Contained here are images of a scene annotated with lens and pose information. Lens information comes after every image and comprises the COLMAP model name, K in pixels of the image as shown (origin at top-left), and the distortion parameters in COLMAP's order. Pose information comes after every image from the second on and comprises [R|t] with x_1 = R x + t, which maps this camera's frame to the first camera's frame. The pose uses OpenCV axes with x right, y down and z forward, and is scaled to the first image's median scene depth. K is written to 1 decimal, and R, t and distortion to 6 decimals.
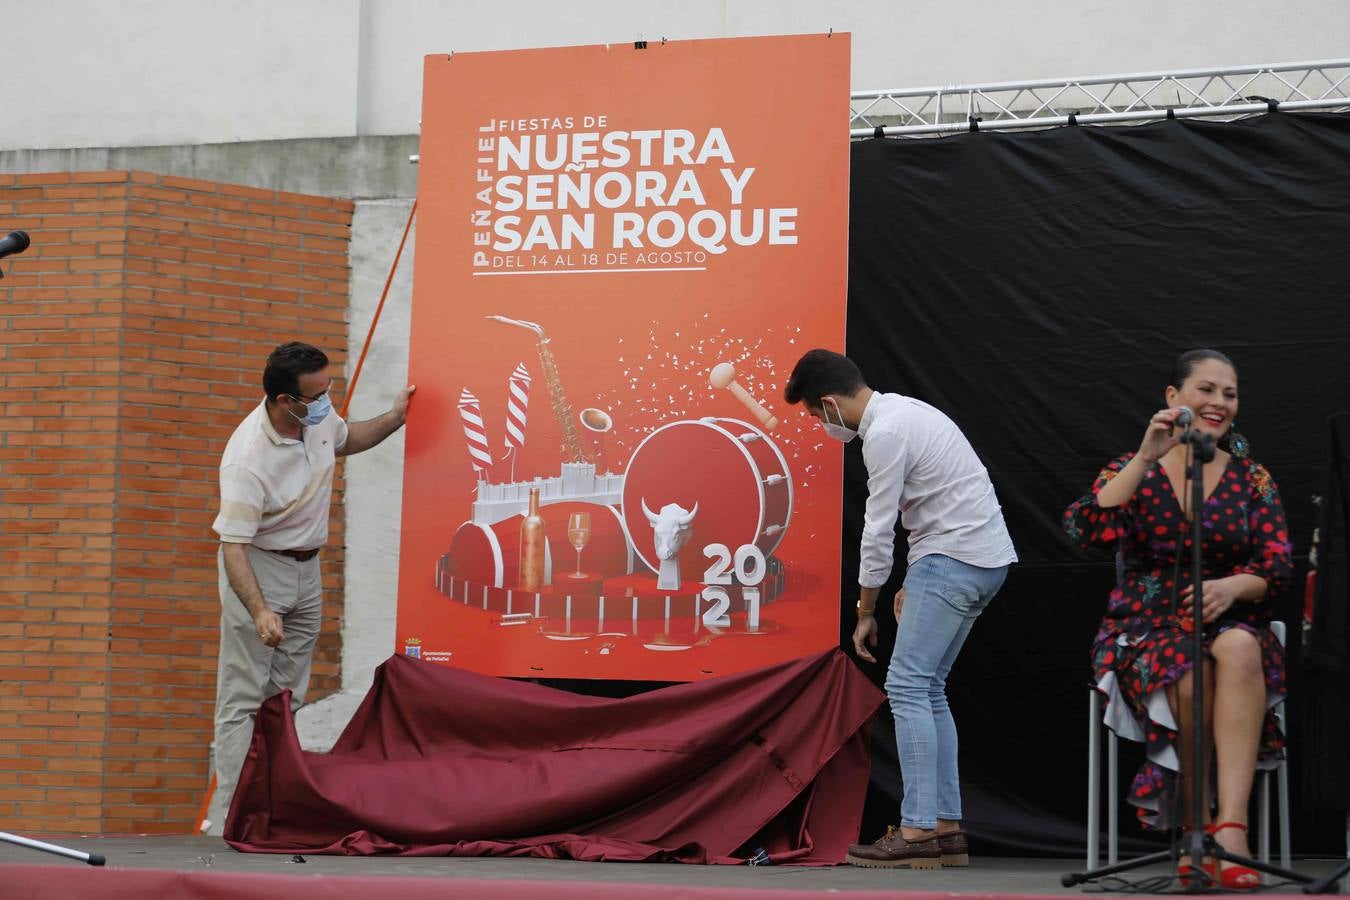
lens RADIAL K [[2707.5, 0, 677.4], [0, 2707.5, 472.8], [0, 0, 1]] dist [0.053782, -0.117361]
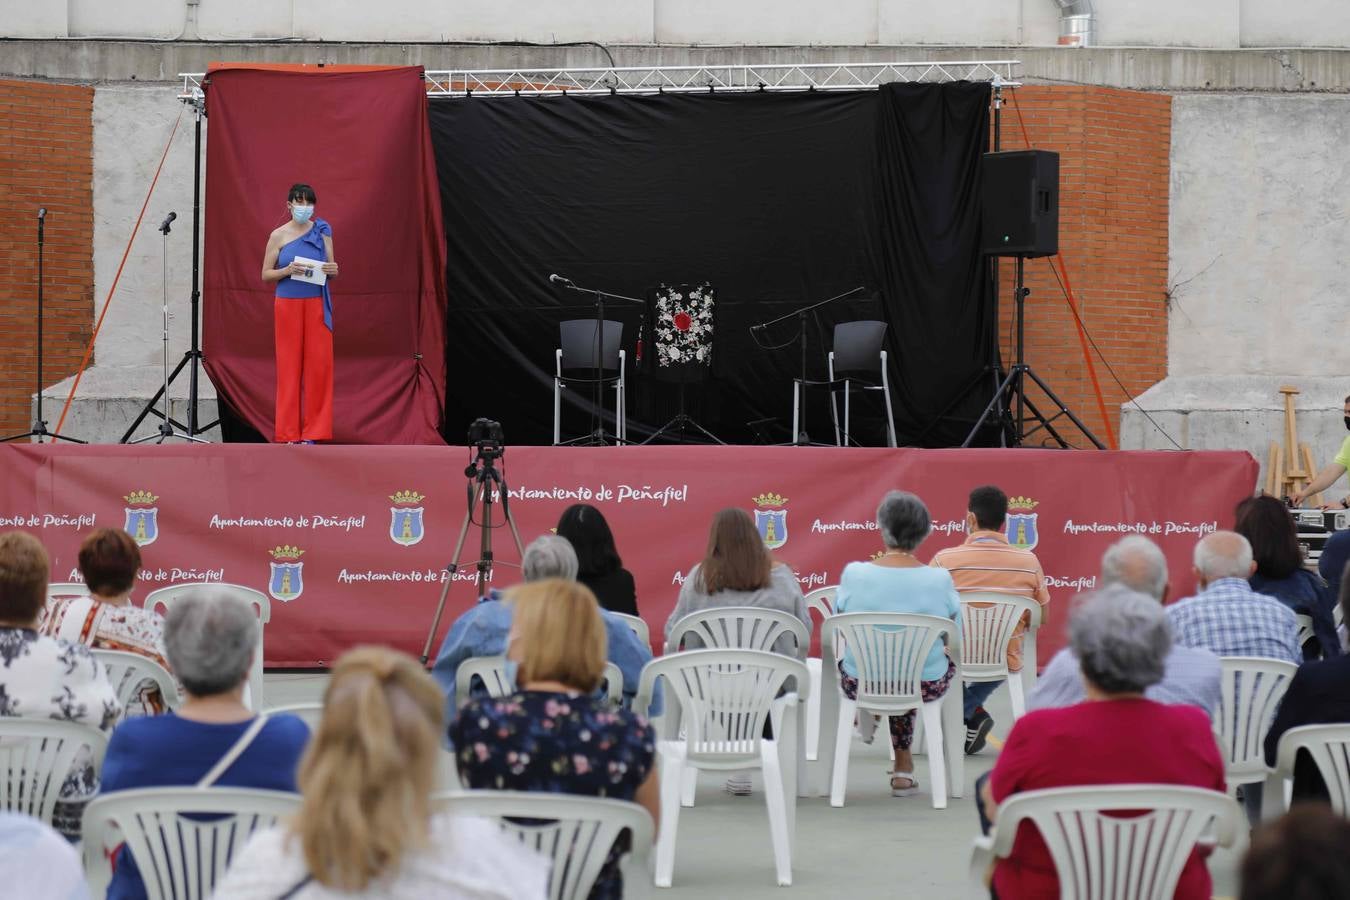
lens RADIAL K [[4842.4, 0, 675.0], [0, 4842.4, 450.0], [0, 0, 1]] dist [0.188445, 1.455721]
pose [[0.963434, -0.012063, 0.267674, -0.709916], [-0.020393, 0.992787, 0.118141, -0.290923], [-0.267169, -0.119280, 0.956239, -2.523801]]
